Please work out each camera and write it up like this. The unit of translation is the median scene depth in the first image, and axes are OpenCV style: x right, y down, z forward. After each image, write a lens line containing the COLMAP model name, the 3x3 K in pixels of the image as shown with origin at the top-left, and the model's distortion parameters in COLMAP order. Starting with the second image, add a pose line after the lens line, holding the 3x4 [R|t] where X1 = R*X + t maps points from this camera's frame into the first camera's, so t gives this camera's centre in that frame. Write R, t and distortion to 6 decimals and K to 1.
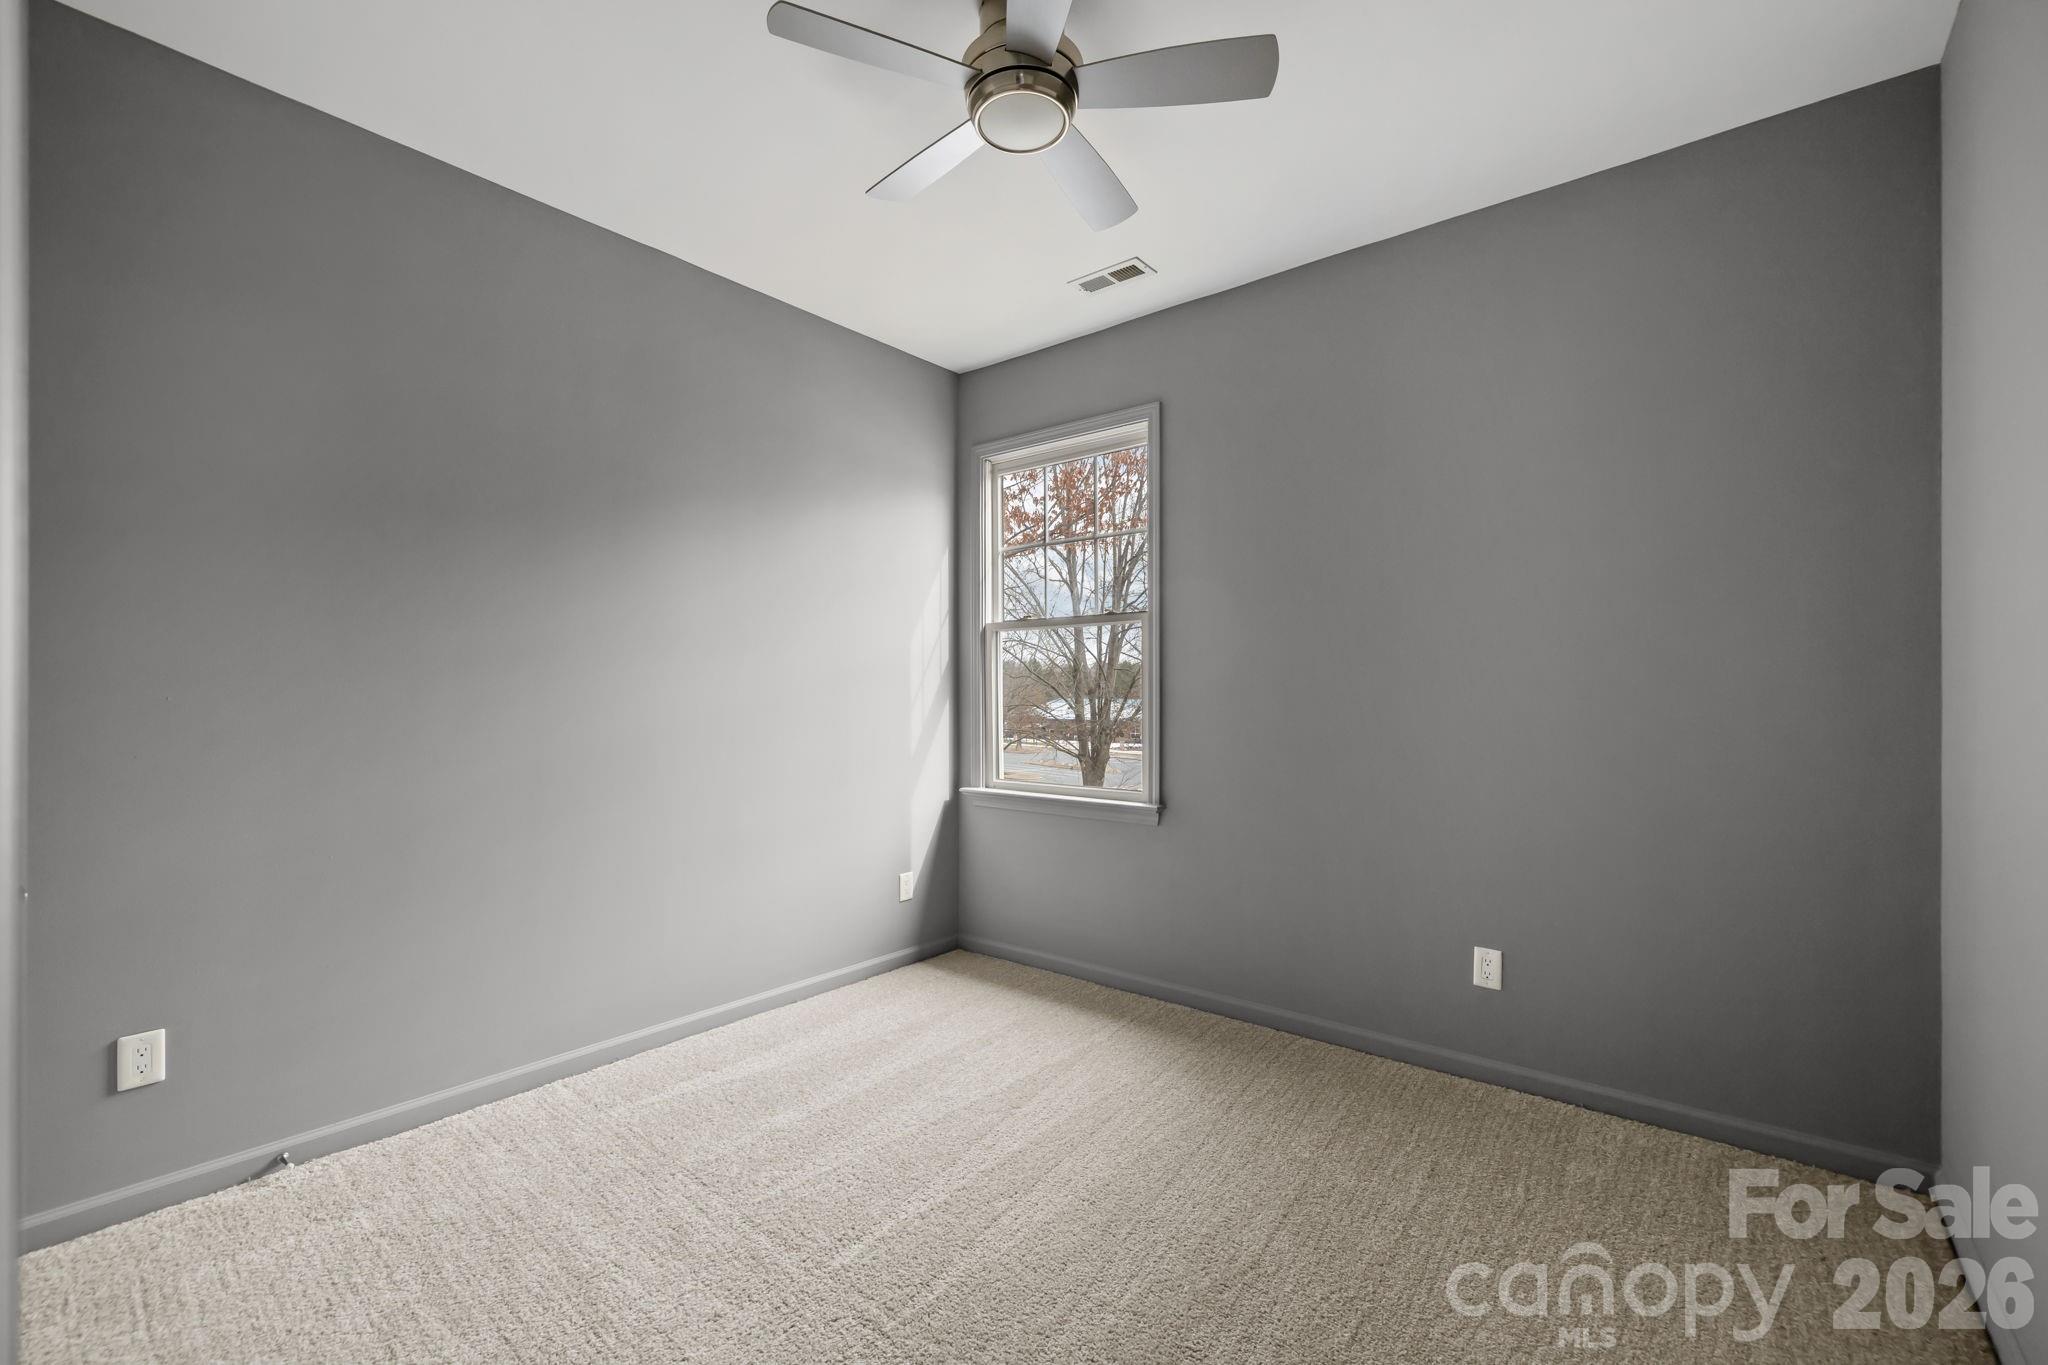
lens RADIAL K [[866.3, 0, 1022.7], [0, 866.3, 674.7], [0, 0, 1]] dist [0.000336, -0.000097]
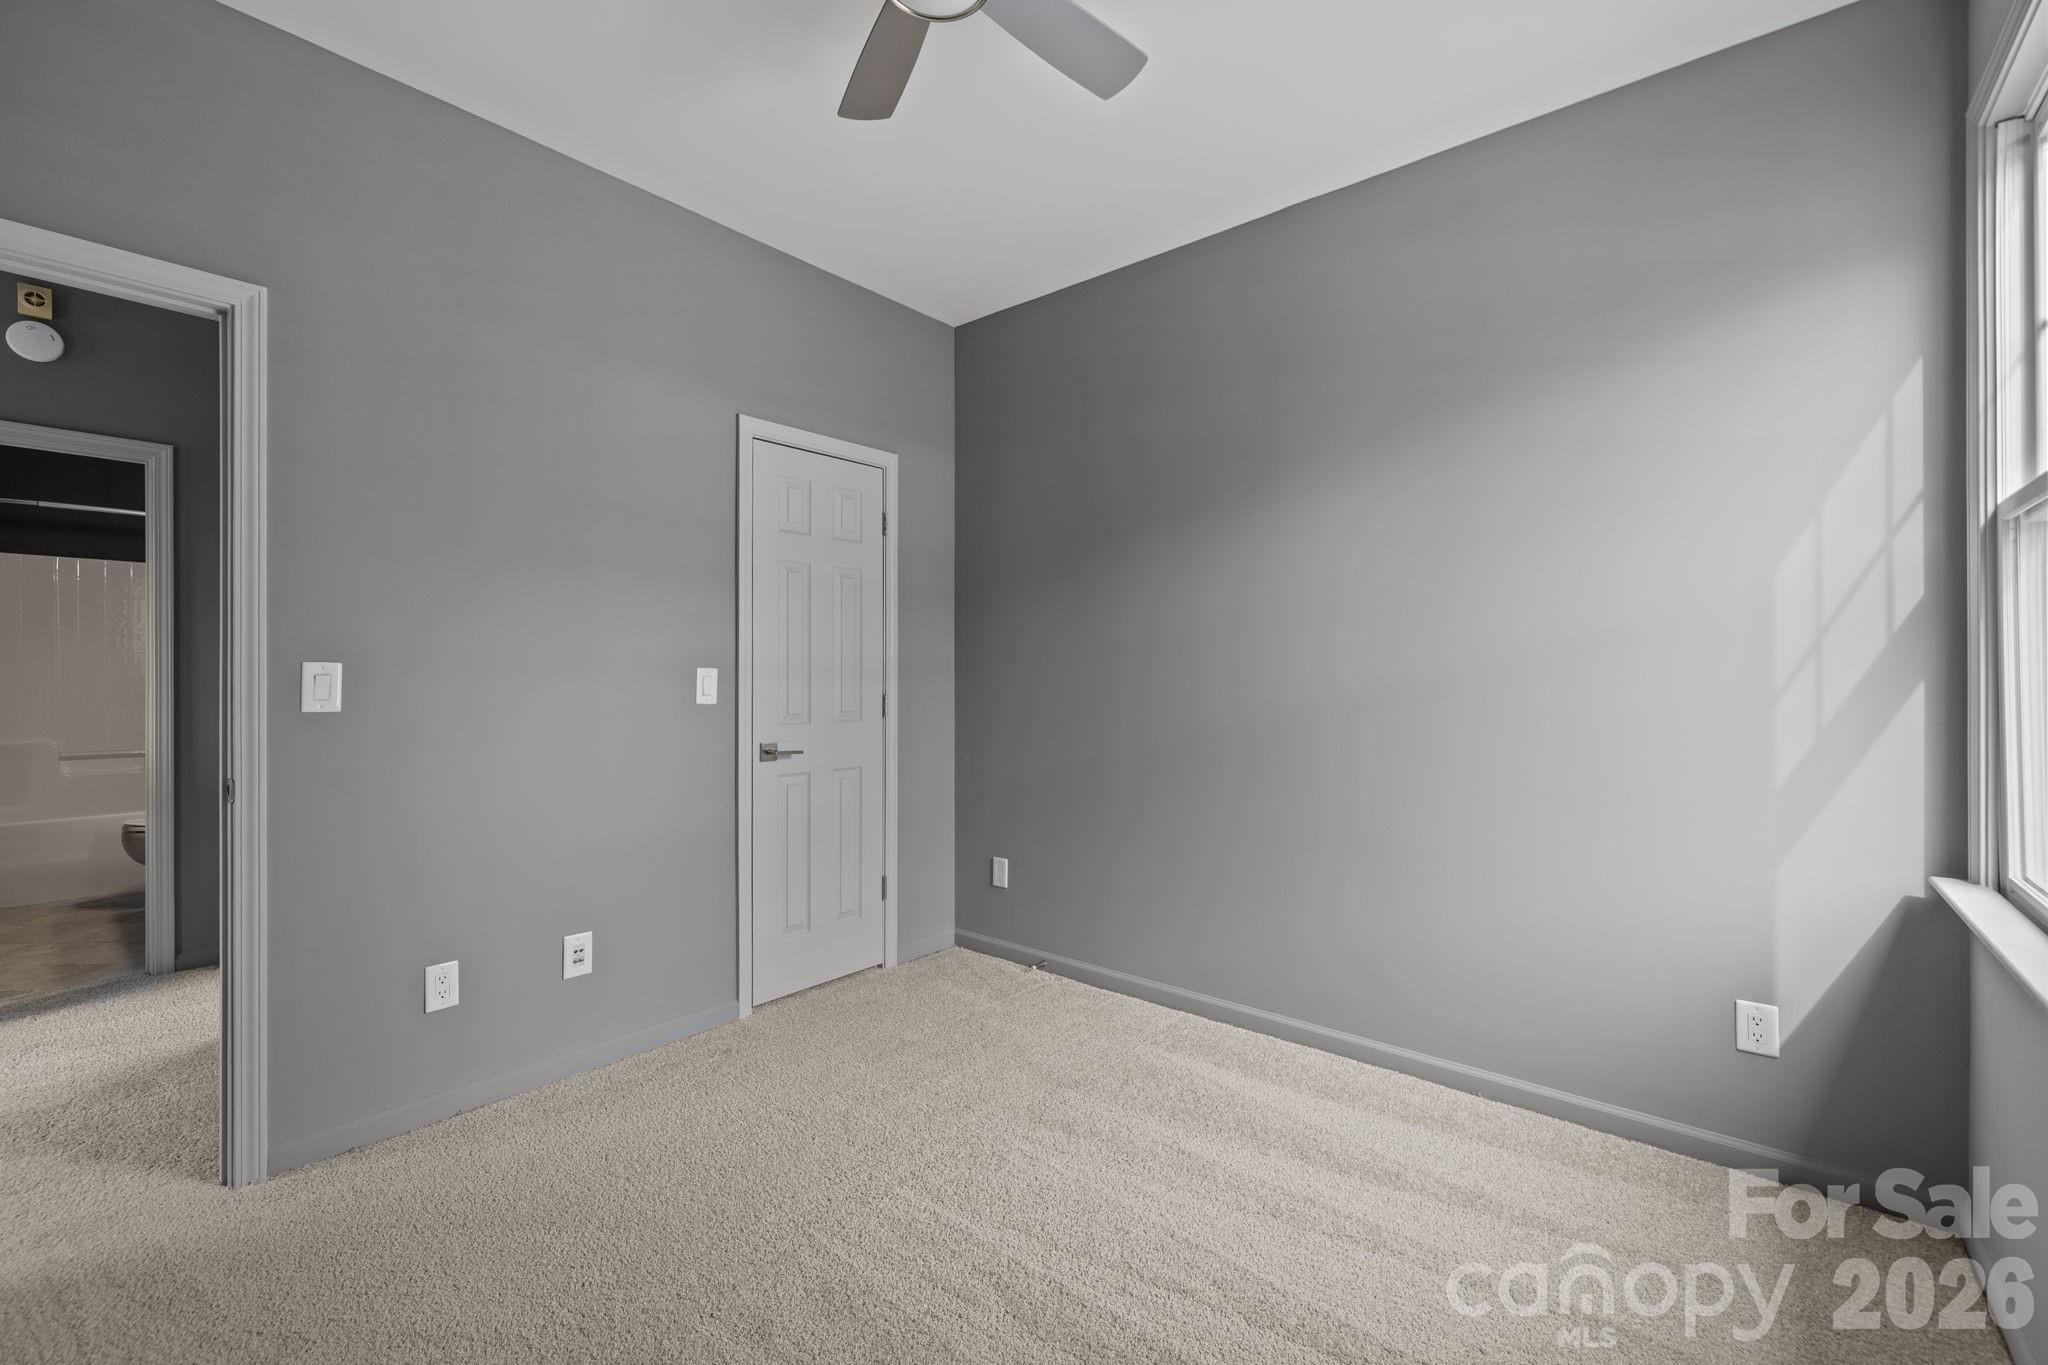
lens RADIAL K [[866.3, 0, 1022.7], [0, 866.3, 674.7], [0, 0, 1]] dist [0.000336, -0.000097]
pose [[-0.017693, -0.009639, -0.999797, 0.508357], [0.012808, 0.999869, -0.009866, 0.029020], [0.999761, -0.012980, -0.017567, 0.680626]]
